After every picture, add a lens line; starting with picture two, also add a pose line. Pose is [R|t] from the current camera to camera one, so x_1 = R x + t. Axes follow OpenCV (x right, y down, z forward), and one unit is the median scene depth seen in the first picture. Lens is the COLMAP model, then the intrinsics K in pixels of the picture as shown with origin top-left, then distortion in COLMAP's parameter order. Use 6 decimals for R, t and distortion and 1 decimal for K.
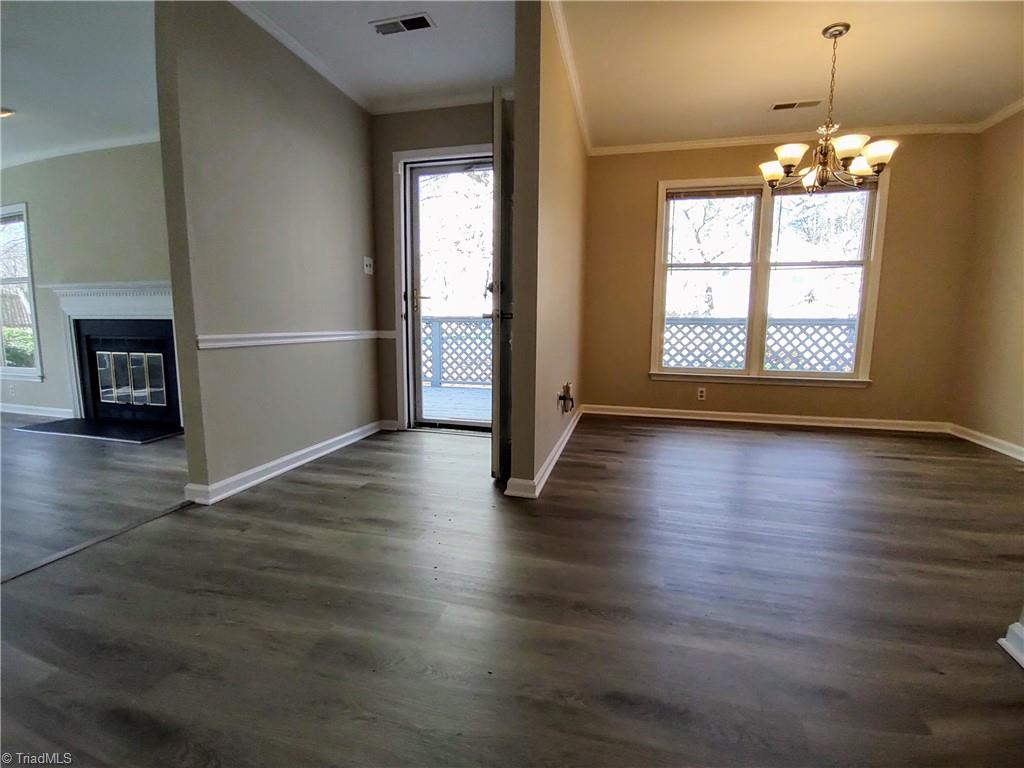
lens RADIAL K [[465.8, 0, 508.0], [0, 465.8, 382.3], [0, 0, 1]] dist [-0.017051, -0.001766]
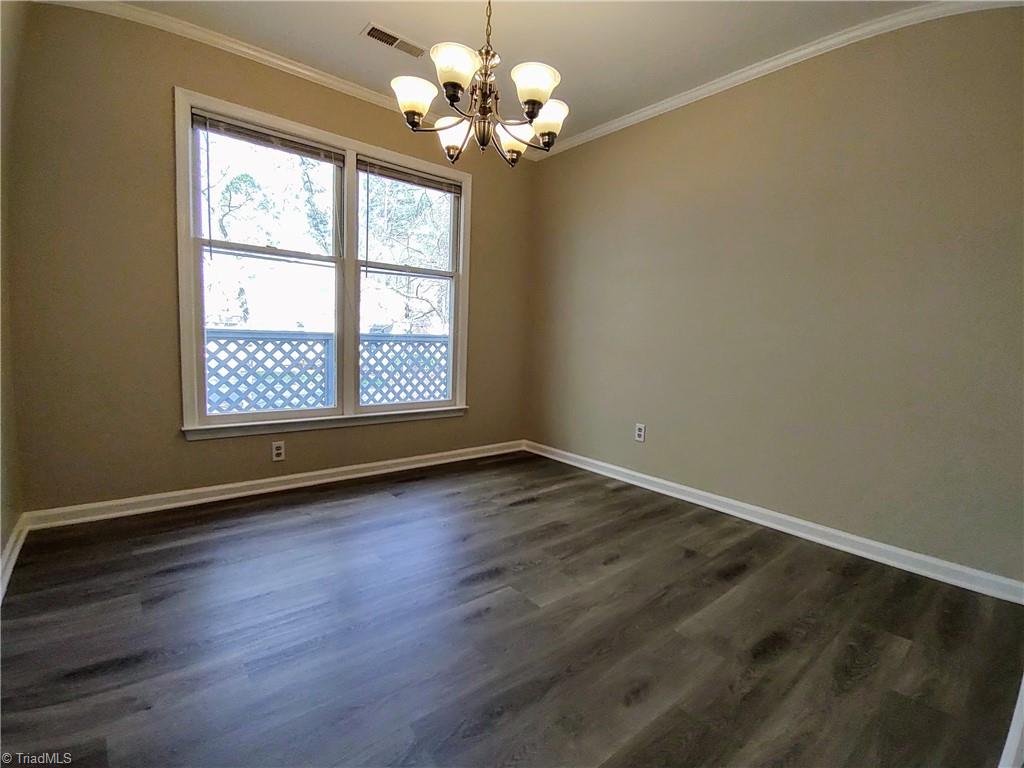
lens RADIAL K [[465.8, 0, 508.8], [0, 465.8, 380.7], [0, 0, 1]] dist [-0.017051, -0.001766]
pose [[0.583868, -0.061183, 0.809540, 0.096488], [0.075334, 0.996937, 0.021012, -0.066322], [-0.808346, 0.048717, 0.586688, 0.385554]]
